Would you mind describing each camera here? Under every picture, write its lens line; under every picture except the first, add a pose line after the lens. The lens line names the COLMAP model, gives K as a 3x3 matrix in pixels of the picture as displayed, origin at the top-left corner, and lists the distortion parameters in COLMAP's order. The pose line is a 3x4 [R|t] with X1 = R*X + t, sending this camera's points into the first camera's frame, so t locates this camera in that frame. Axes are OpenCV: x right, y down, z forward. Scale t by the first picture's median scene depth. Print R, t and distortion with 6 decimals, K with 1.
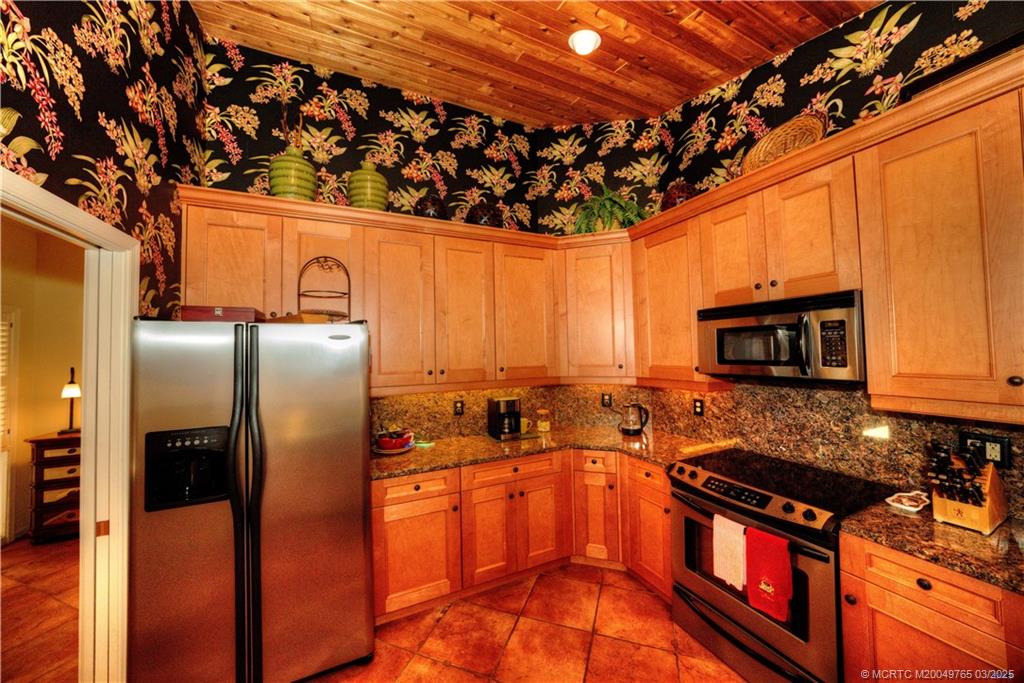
lens RADIAL K [[351.8, 0, 514.7], [0, 351.8, 340.9], [0, 0, 1]] dist [-0.006870, 0.000782]
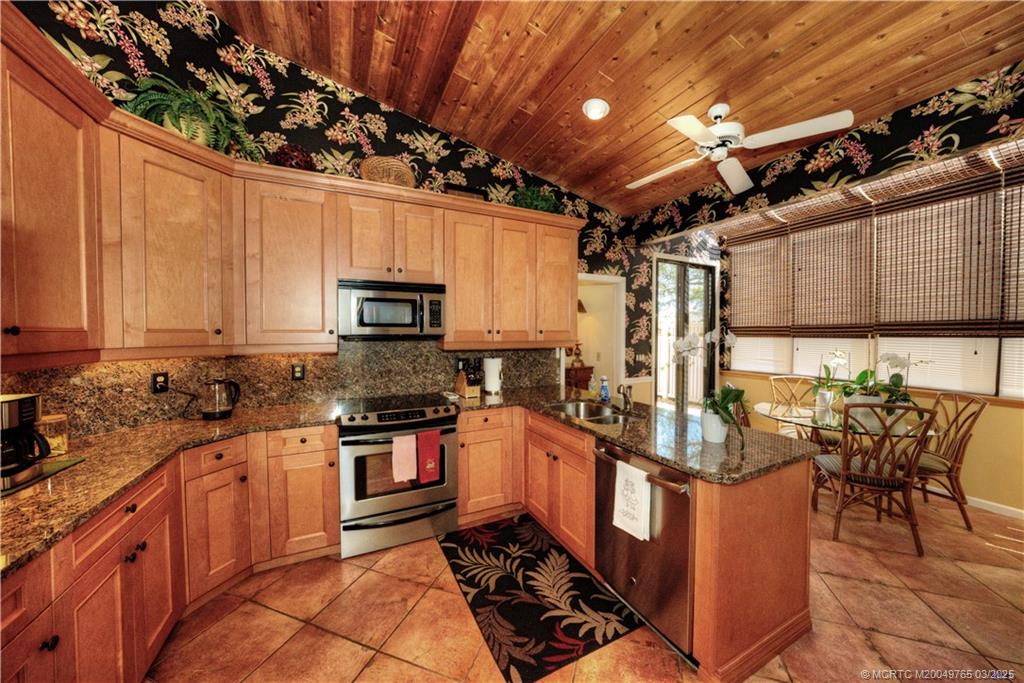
lens RADIAL K [[351.8, 0, 512.0], [0, 351.8, 339.8], [0, 0, 1]] dist [-0.006870, 0.000782]
pose [[-0.002024, 0.000757, 0.999998, -0.586642], [-0.027986, 0.999608, -0.000813, 0.091378], [-0.999606, -0.027988, -0.002002, 0.444756]]
